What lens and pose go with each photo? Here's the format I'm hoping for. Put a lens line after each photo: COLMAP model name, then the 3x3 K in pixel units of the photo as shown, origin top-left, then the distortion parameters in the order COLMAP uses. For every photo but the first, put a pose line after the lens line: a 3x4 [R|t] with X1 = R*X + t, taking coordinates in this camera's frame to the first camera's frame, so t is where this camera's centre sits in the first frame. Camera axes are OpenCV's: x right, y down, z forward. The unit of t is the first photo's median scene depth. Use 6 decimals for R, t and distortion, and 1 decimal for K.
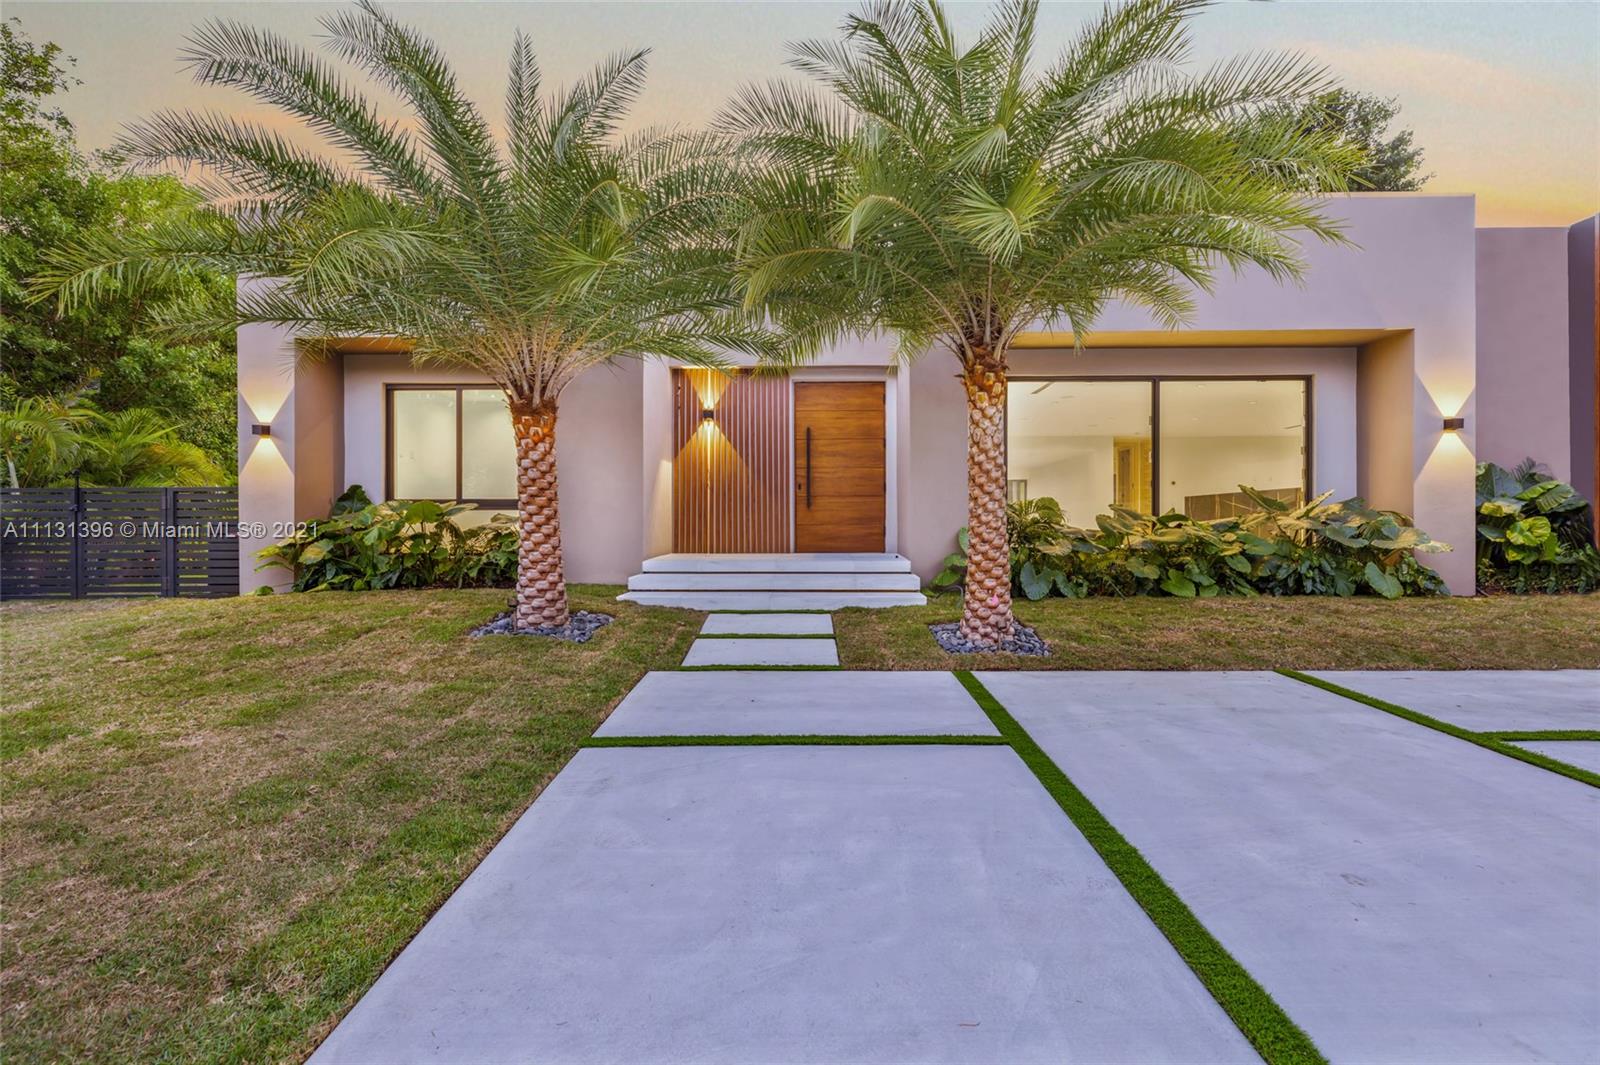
lens RADIAL K [[760.6, 0, 800.0], [0, 760.6, 532.5], [0, 0, 1]] dist [0.002543, 0.000578]
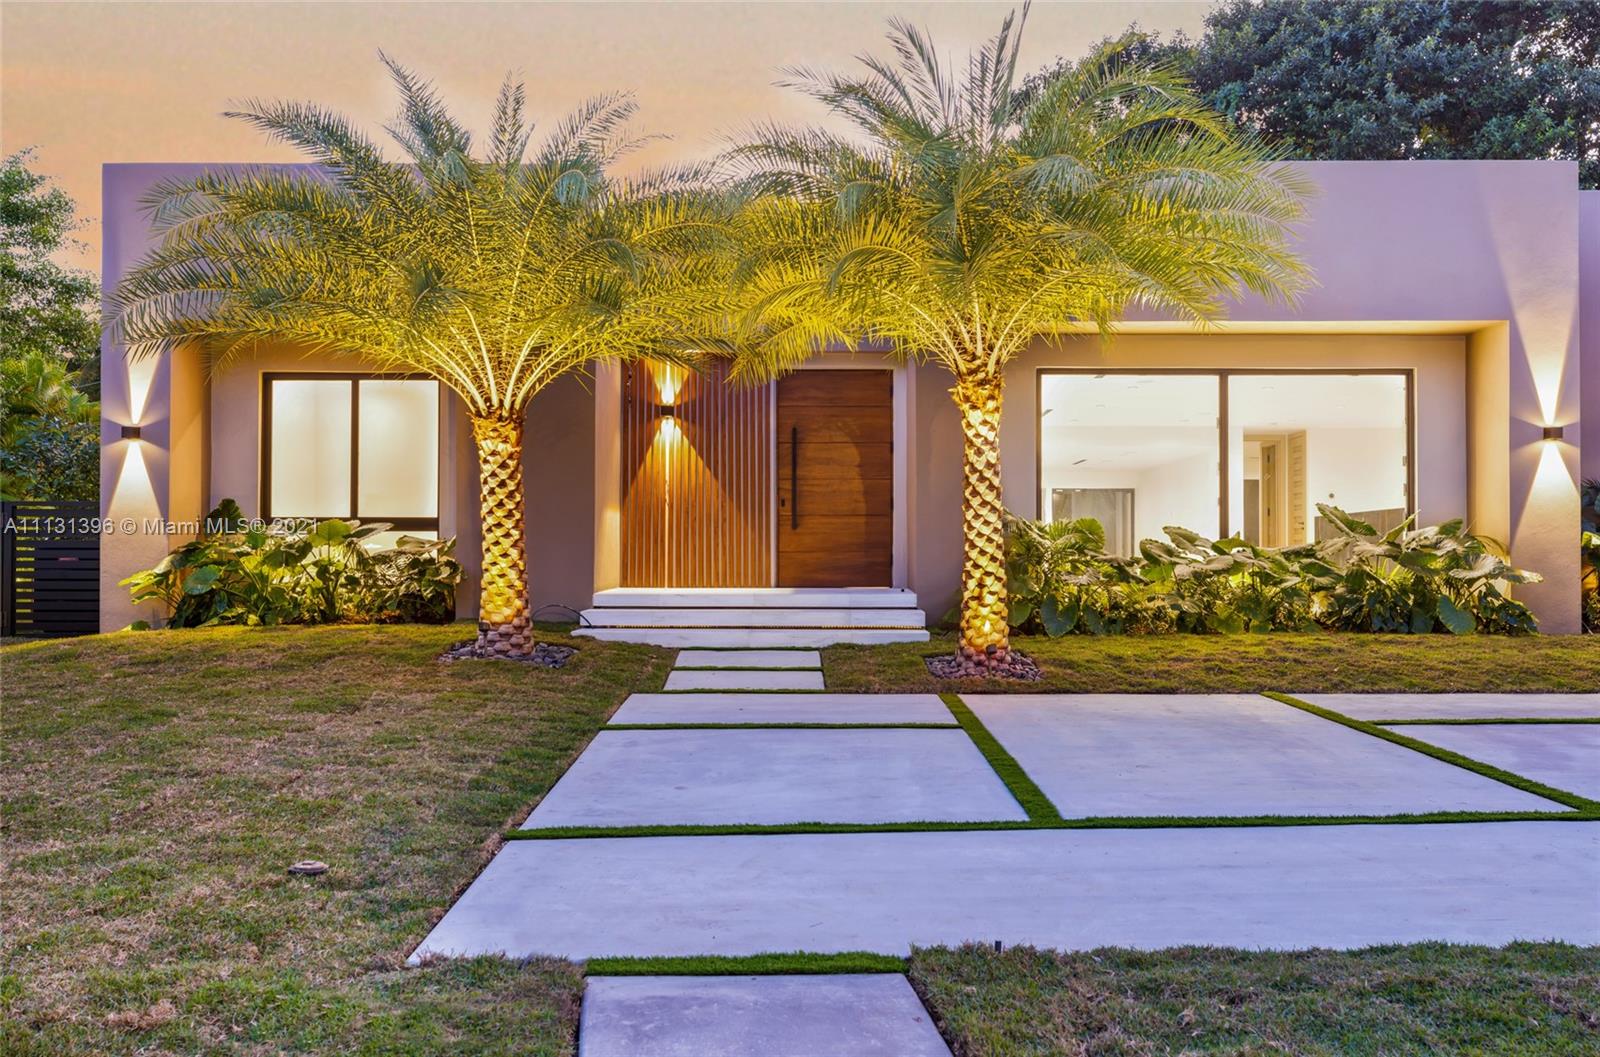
lens RADIAL K [[1360.9, 0, 800.0], [0, 1360.9, 528.5], [0, 0, 1]] dist [0.000494, 0.003638]
pose [[0.999892, 0.003240, 0.014366, -0.003867], [-0.002743, 0.999400, -0.034536, 0.017393], [-0.014470, 0.034493, 0.999300, -0.475085]]
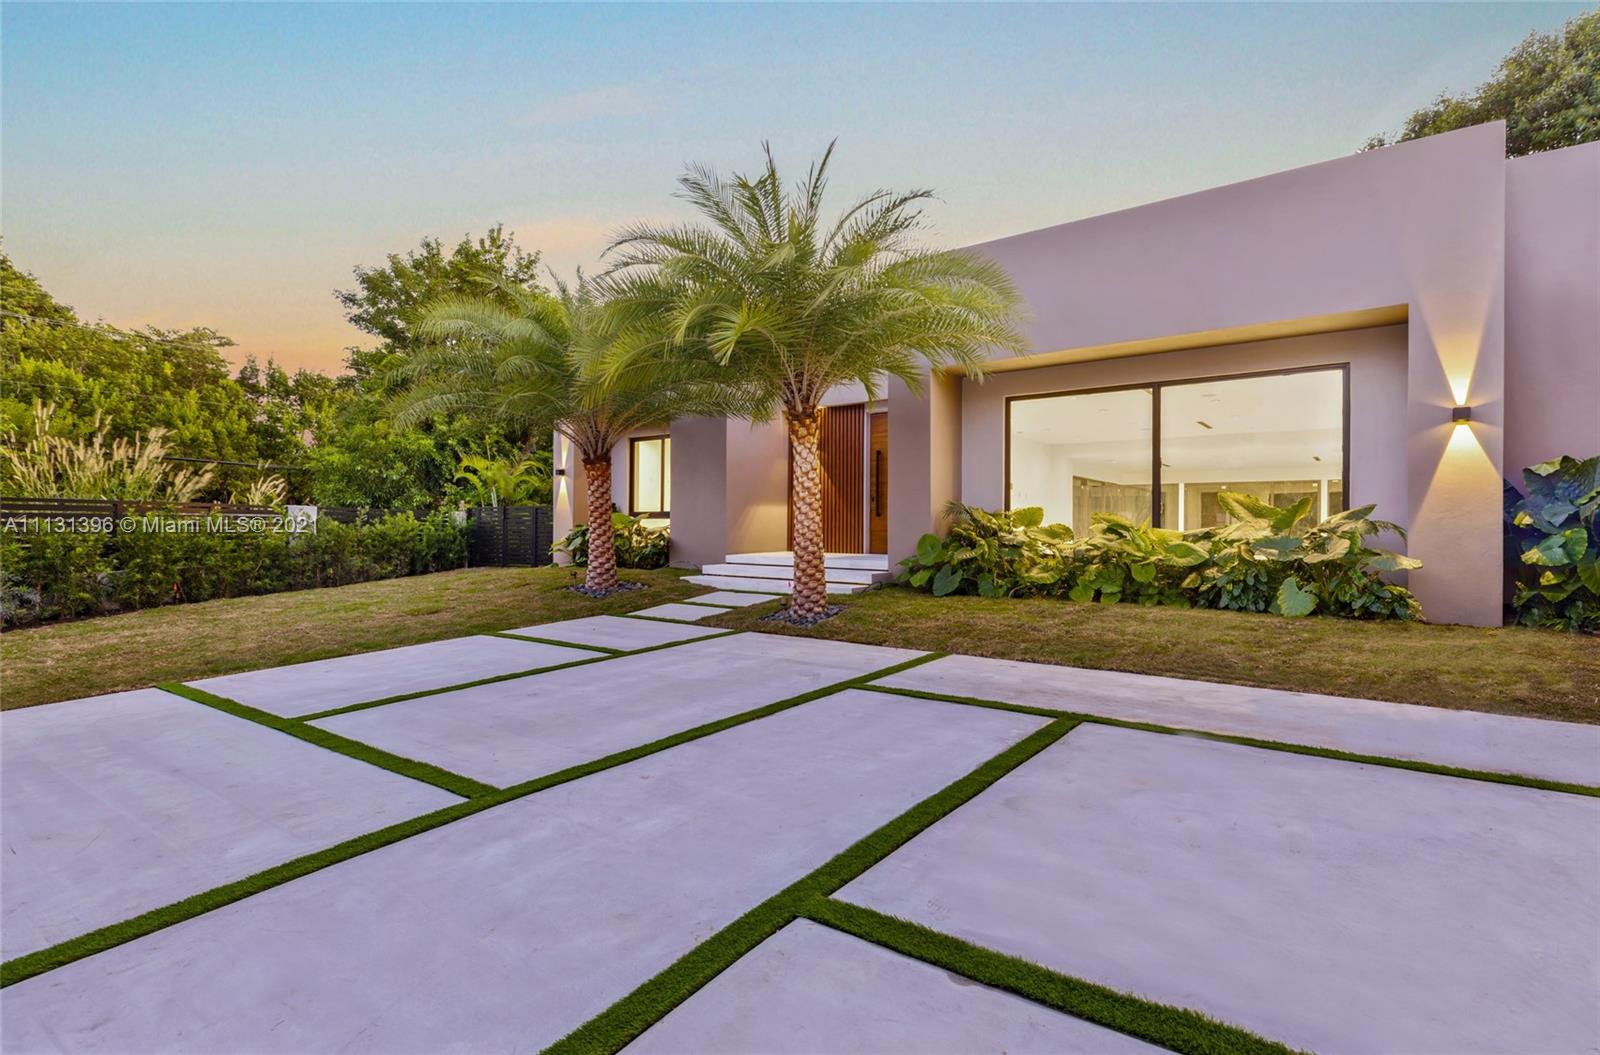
lens RADIAL K [[739.5, 0, 777.5], [0, 739.5, 523.3], [0, 0, 1]] dist [-0.000049, -0.000053]
pose [[0.804185, 0.005029, -0.594358, 0.698698], [-0.013308, 0.999866, -0.009545, -0.008159], [0.594230, 0.015586, 0.804144, -0.063451]]
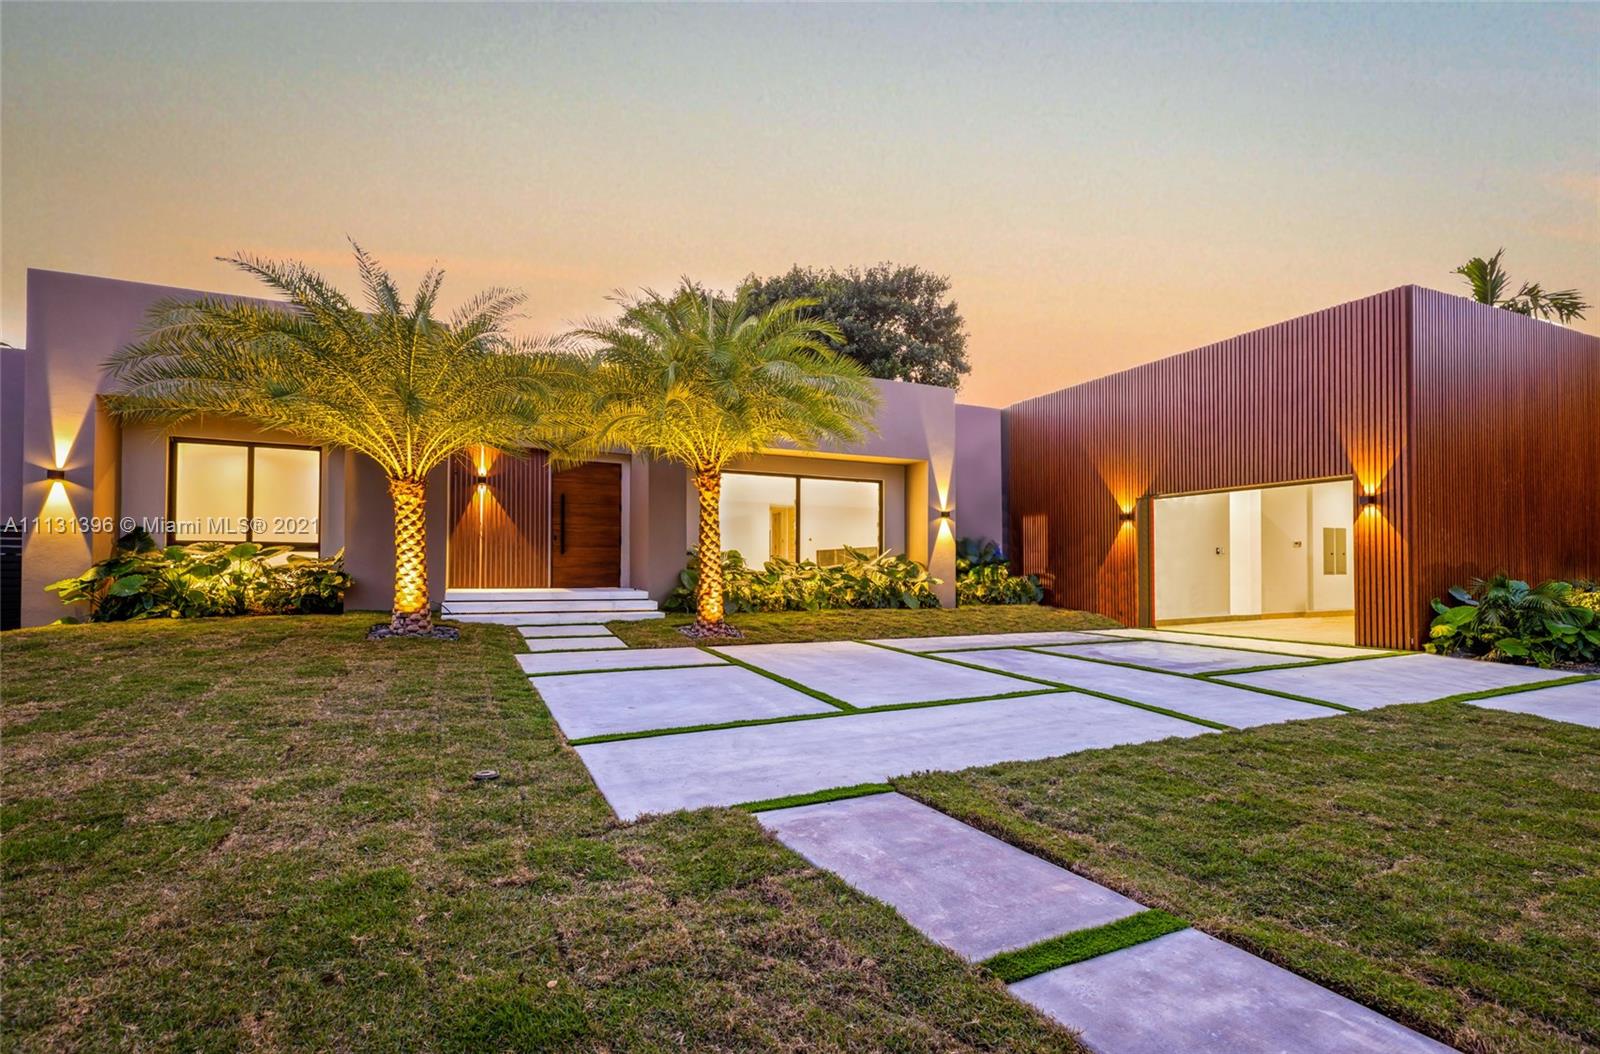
lens RADIAL K [[746.3, 0, 812.1], [0, 746.3, 551.4], [0, 0, 1]] dist [0.005556, 0.000232]
pose [[0.898296, 0.018169, 0.439016, -0.202289], [-0.001794, 0.999288, -0.037687, 0.013491], [-0.439388, 0.033067, 0.897689, -0.436917]]
